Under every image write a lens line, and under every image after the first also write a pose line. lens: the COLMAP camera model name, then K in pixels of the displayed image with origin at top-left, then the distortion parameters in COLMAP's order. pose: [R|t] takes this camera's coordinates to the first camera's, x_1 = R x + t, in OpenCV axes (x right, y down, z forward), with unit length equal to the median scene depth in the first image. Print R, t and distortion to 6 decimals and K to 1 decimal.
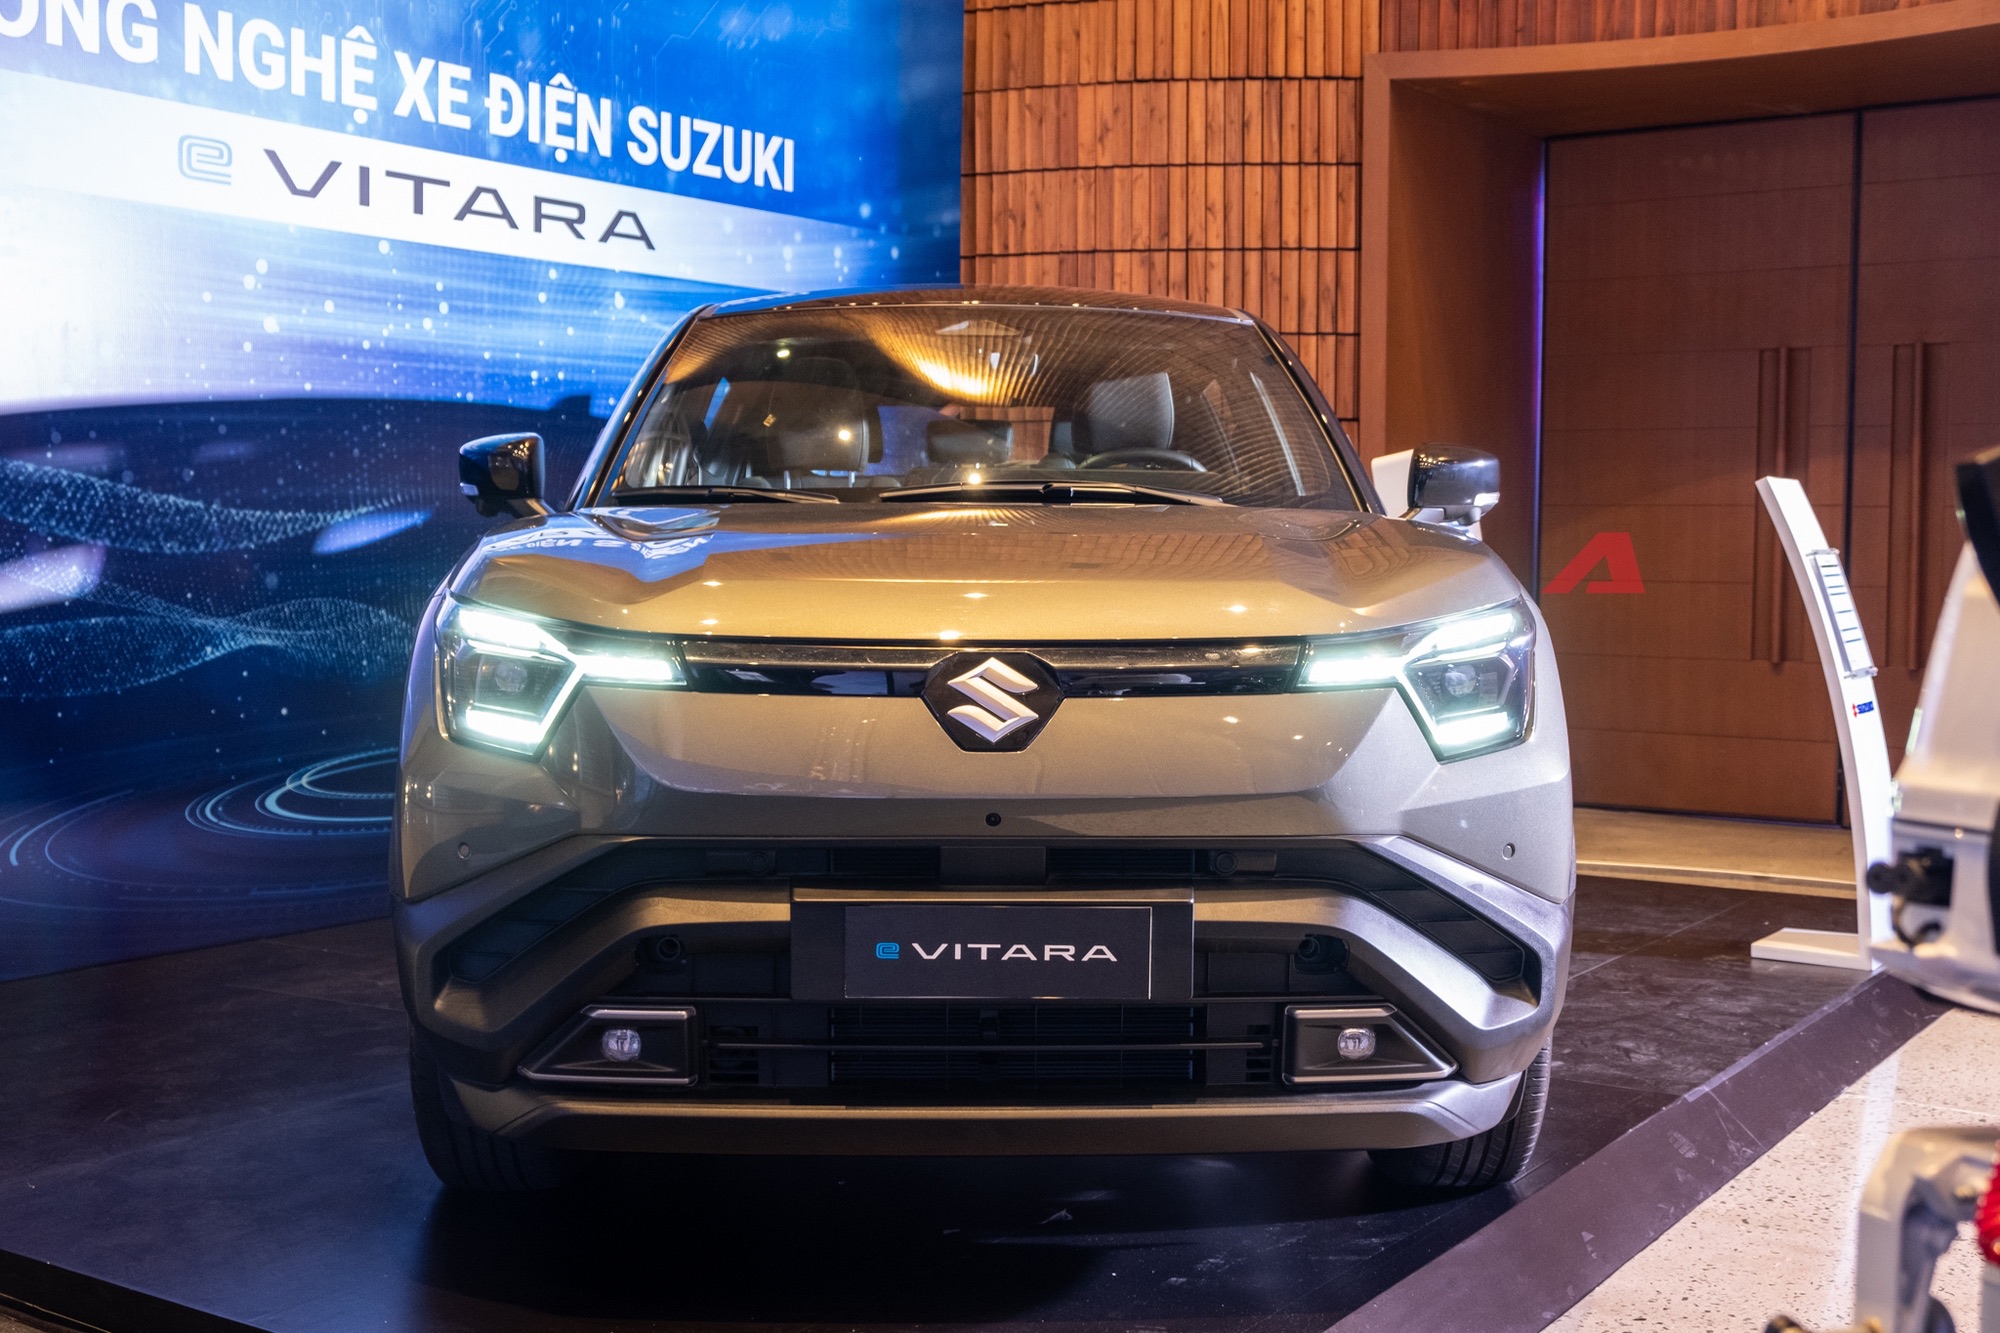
lens RADIAL K [[2180.0, 0, 1000.0], [0, 2180.0, 666.5], [0, 0, 1]] dist [-0.070710, 0.159681]
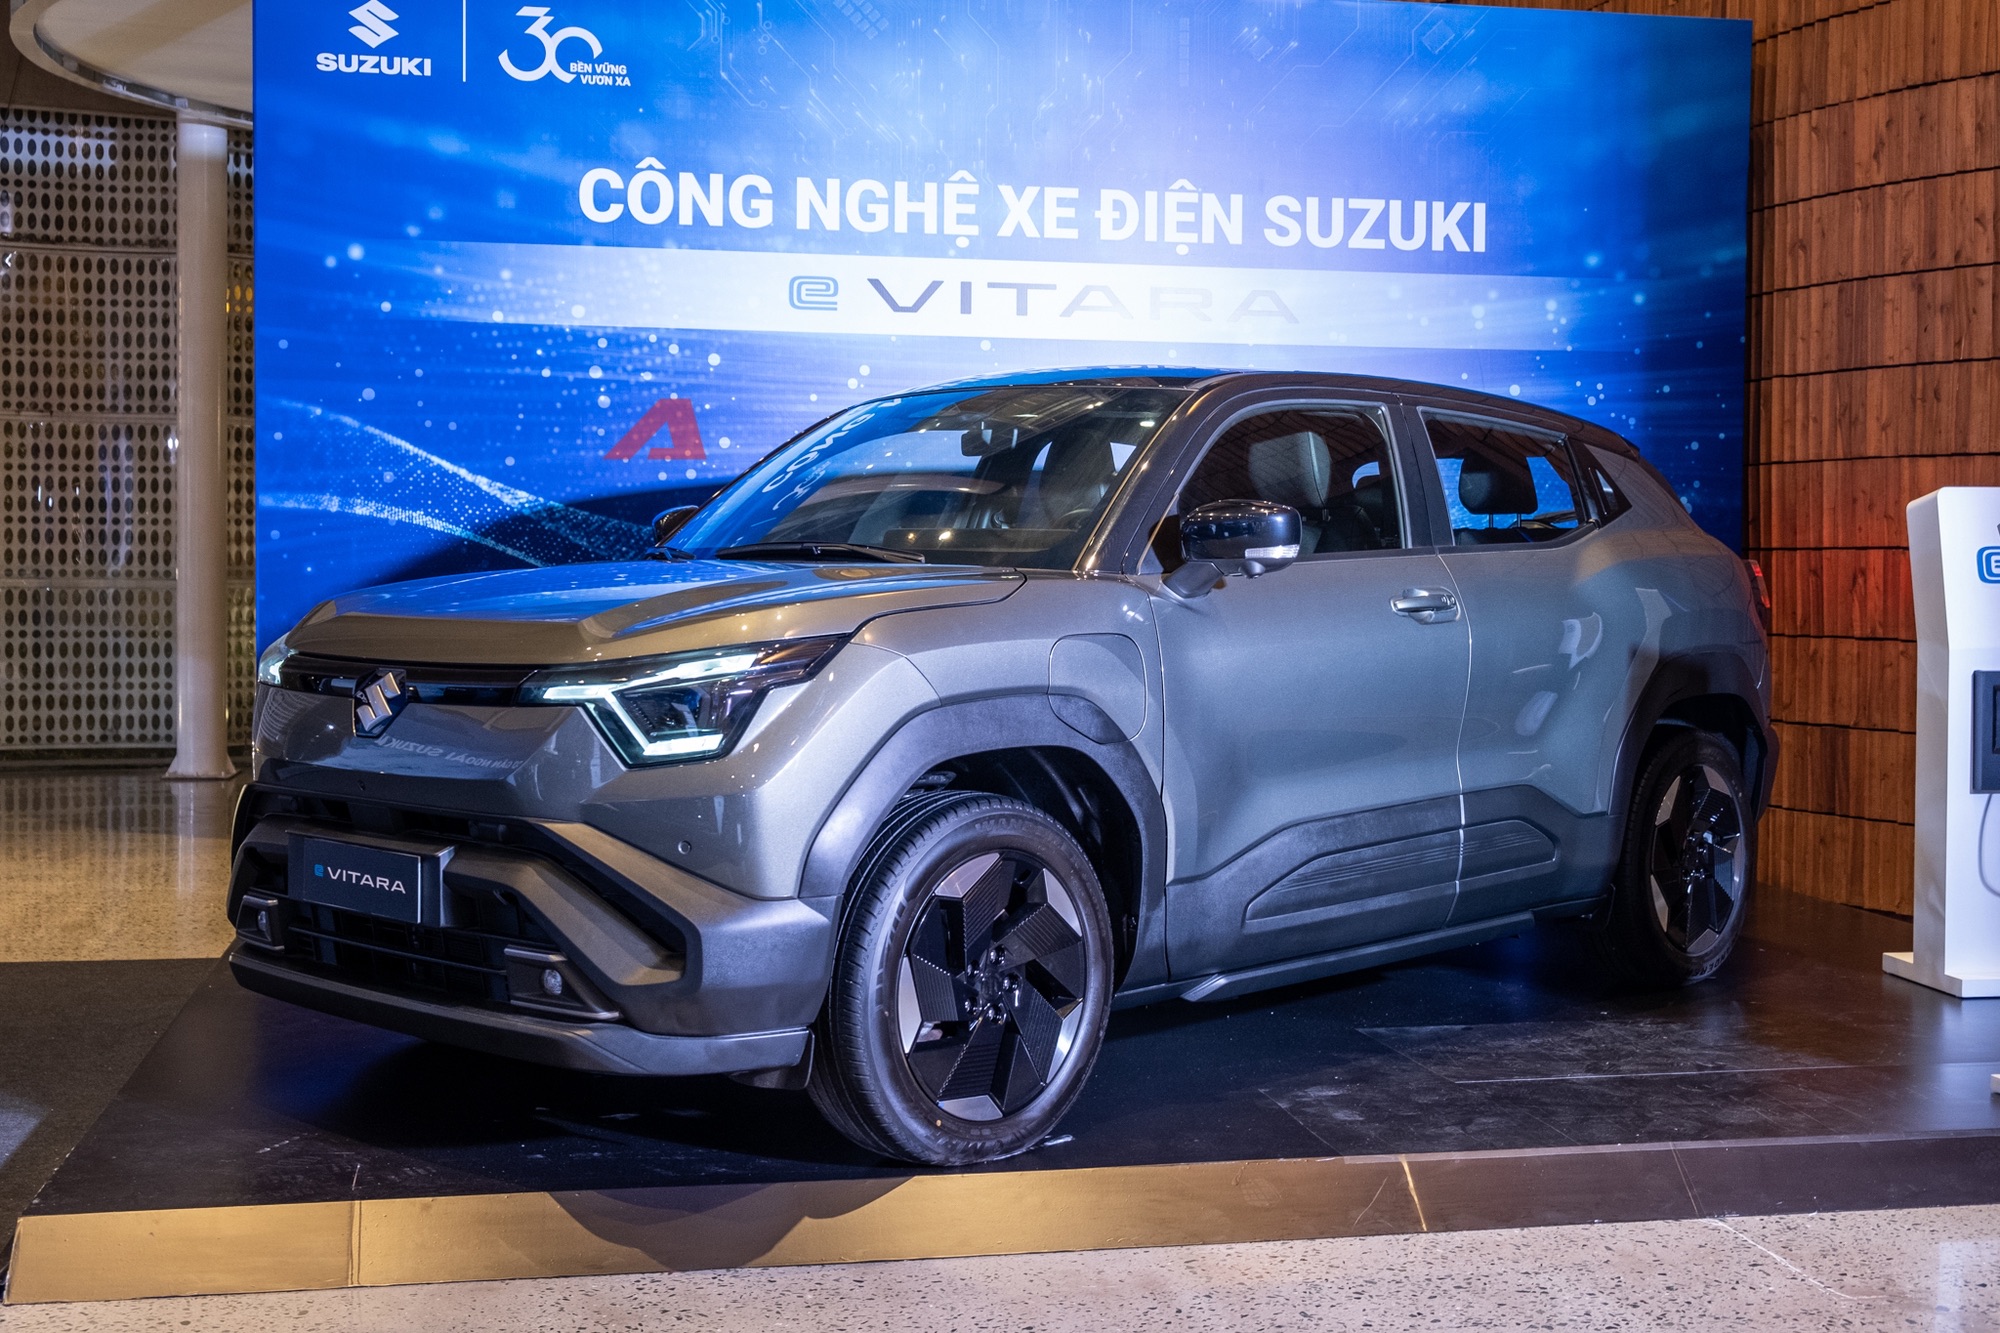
lens RADIAL K [[2180.0, 0, 1000.0], [0, 2180.0, 666.5], [0, 0, 1]] dist [-0.070710, 0.159681]
pose [[0.737047, 0.030071, -0.675172, 0.508805], [-0.042723, 0.999085, -0.002142, -0.008971], [0.674489, 0.030424, 0.737658, 0.093913]]
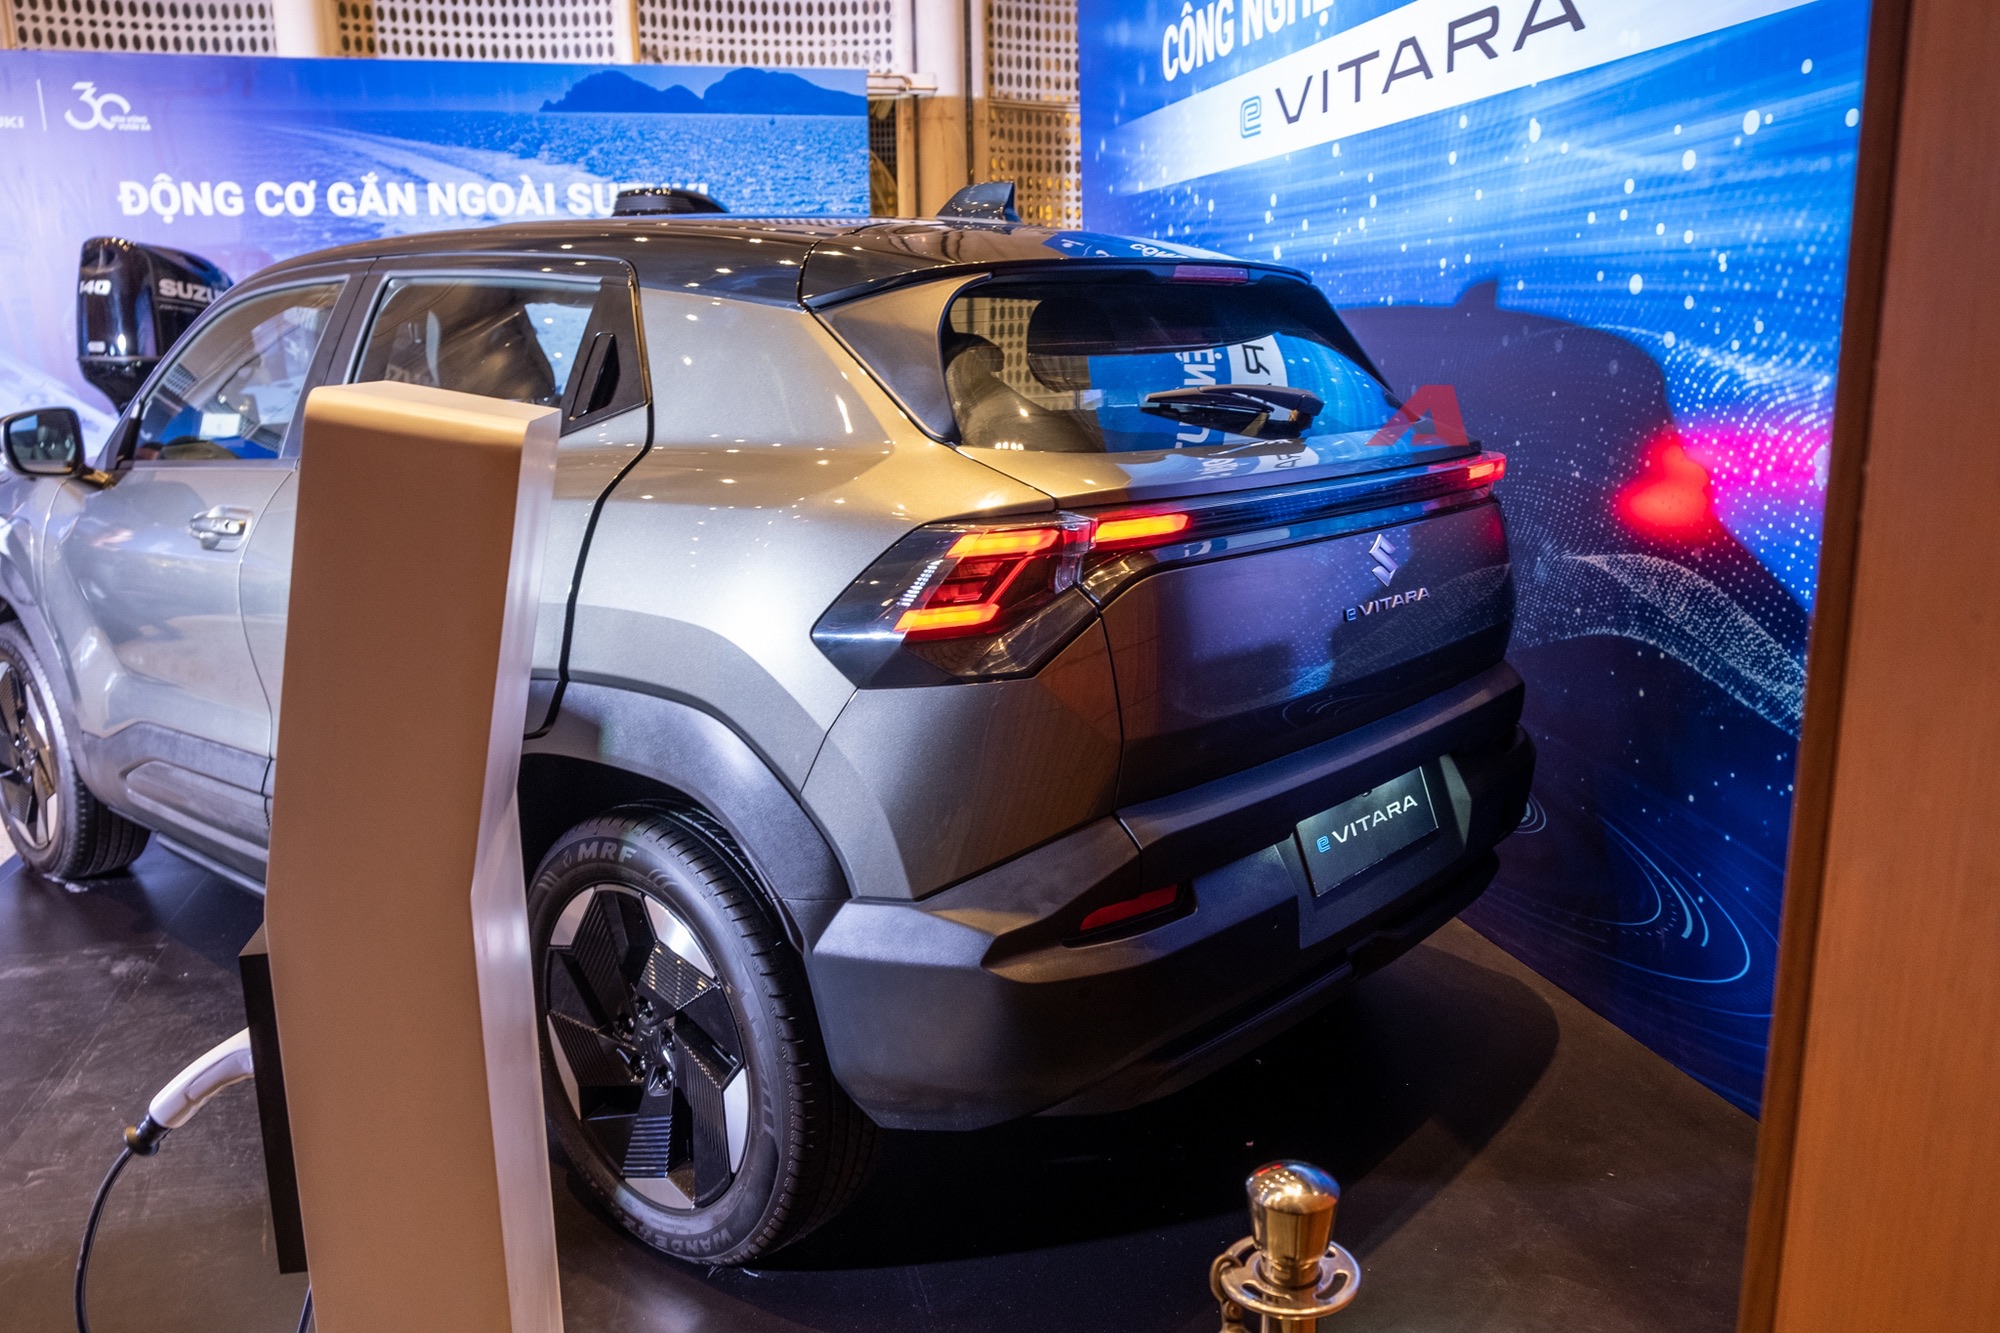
lens RADIAL K [[1576.4, 0, 1000.0], [0, 1576.4, 666.5], [0, 0, 1]] dist [-0.019160, 0.014364]
pose [[-0.671909, 0.159213, -0.723319, 0.321201], [-0.030644, 0.969808, 0.241935, -0.123481], [0.740000, 0.184723, -0.646744, 1.255077]]
